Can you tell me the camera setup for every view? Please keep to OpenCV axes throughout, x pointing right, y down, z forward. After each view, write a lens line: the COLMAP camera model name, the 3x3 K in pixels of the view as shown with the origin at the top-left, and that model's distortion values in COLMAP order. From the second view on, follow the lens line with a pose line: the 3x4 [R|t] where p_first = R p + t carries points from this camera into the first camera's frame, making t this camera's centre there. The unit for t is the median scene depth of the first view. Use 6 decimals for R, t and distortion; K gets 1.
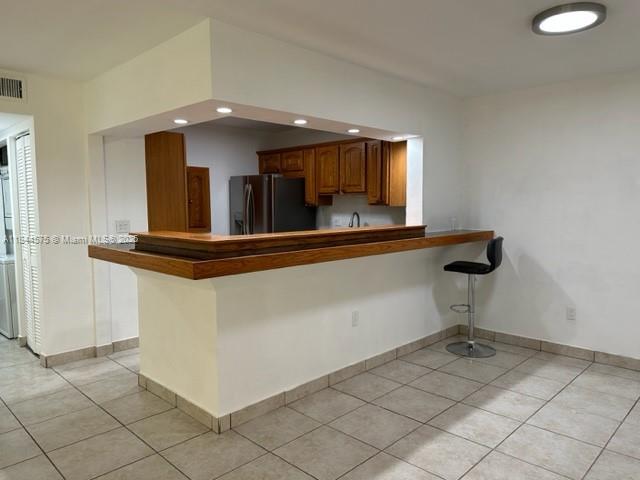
lens RADIAL K [[455.4, 0, 313.4], [0, 455.4, 241.8], [0, 0, 1]] dist [0.020308, -0.017166]
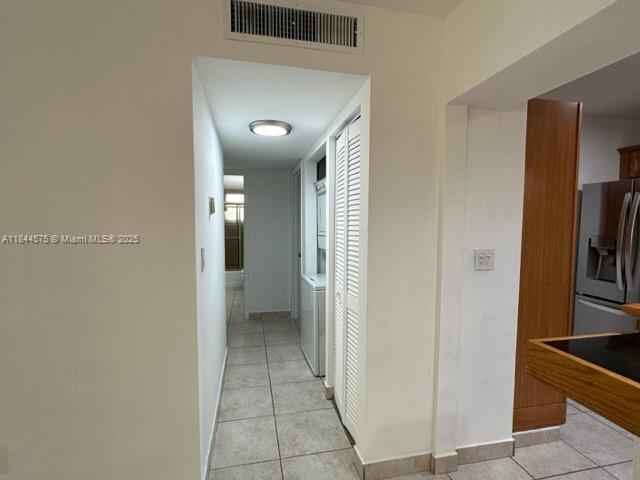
lens RADIAL K [[324.1, 0, 320.2], [0, 324.1, 239.1], [0, 0, 1]] dist [-0.002587, -0.000208]
pose [[0.838419, 0.041009, -0.543481, -0.366702], [-0.055558, 0.998402, -0.010373, -0.042795], [0.542186, 0.038892, 0.839358, 0.528375]]
